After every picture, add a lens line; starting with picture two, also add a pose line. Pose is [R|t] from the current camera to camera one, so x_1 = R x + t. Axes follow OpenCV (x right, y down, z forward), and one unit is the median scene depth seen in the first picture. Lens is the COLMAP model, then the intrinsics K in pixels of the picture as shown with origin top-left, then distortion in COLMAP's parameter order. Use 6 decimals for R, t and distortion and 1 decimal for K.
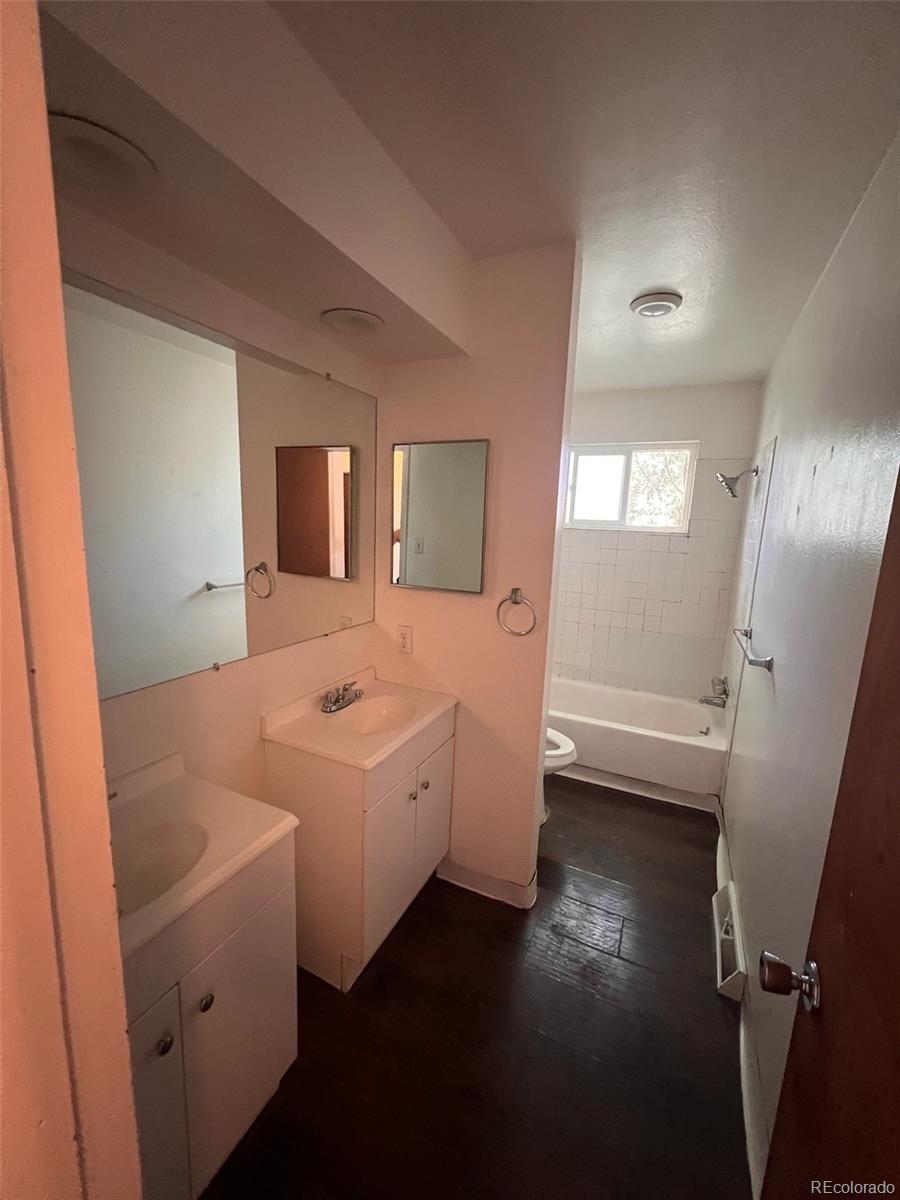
lens RADIAL K [[481.4, 0, 449.5], [0, 481.4, 600.9], [0, 0, 1]] dist [-0.005949, 0.001347]
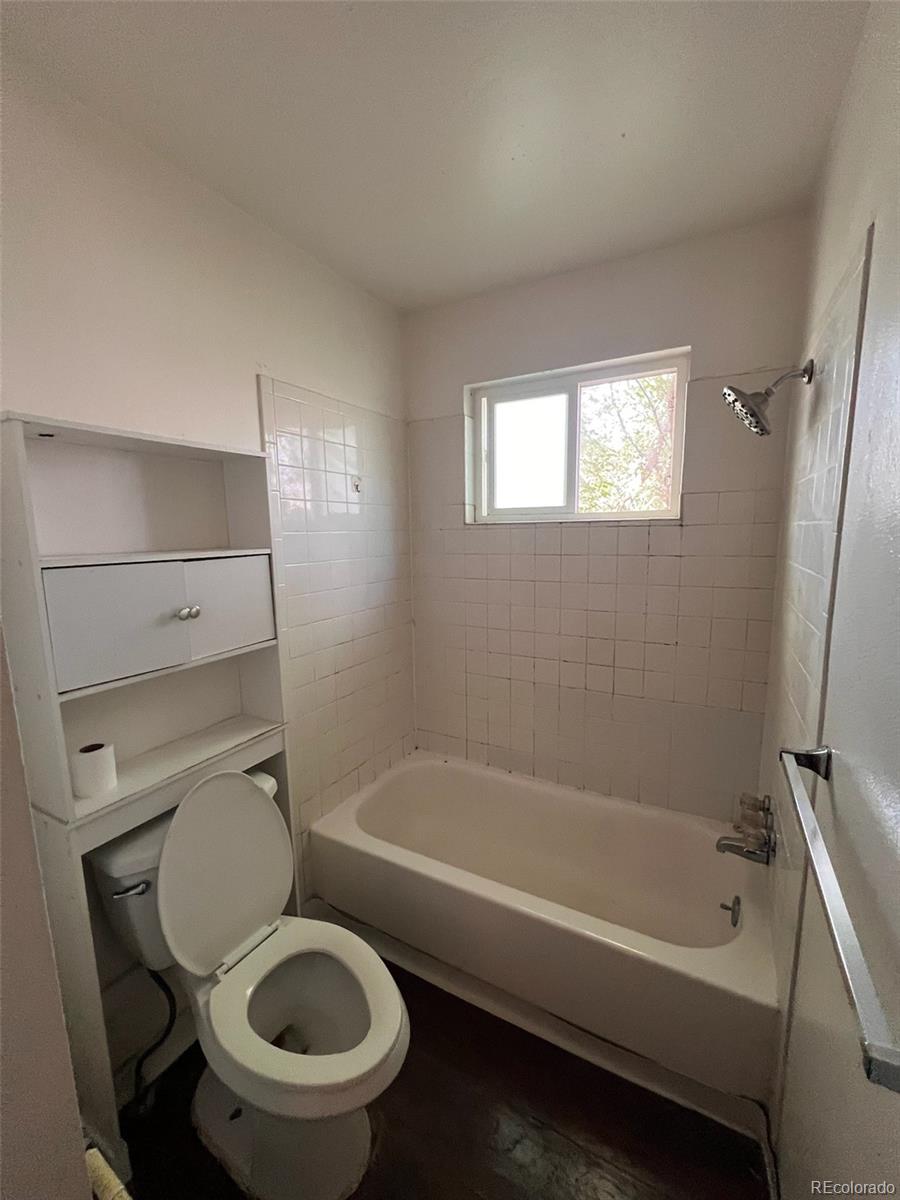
lens RADIAL K [[481.4, 0, 451.3], [0, 481.4, 599.8], [0, 0, 1]] dist [-0.005949, 0.001347]
pose [[0.997369, -0.044067, -0.057553, 0.280612], [0.042652, 0.998762, -0.025585, -0.049696], [0.058609, 0.023063, 0.998015, 0.471104]]
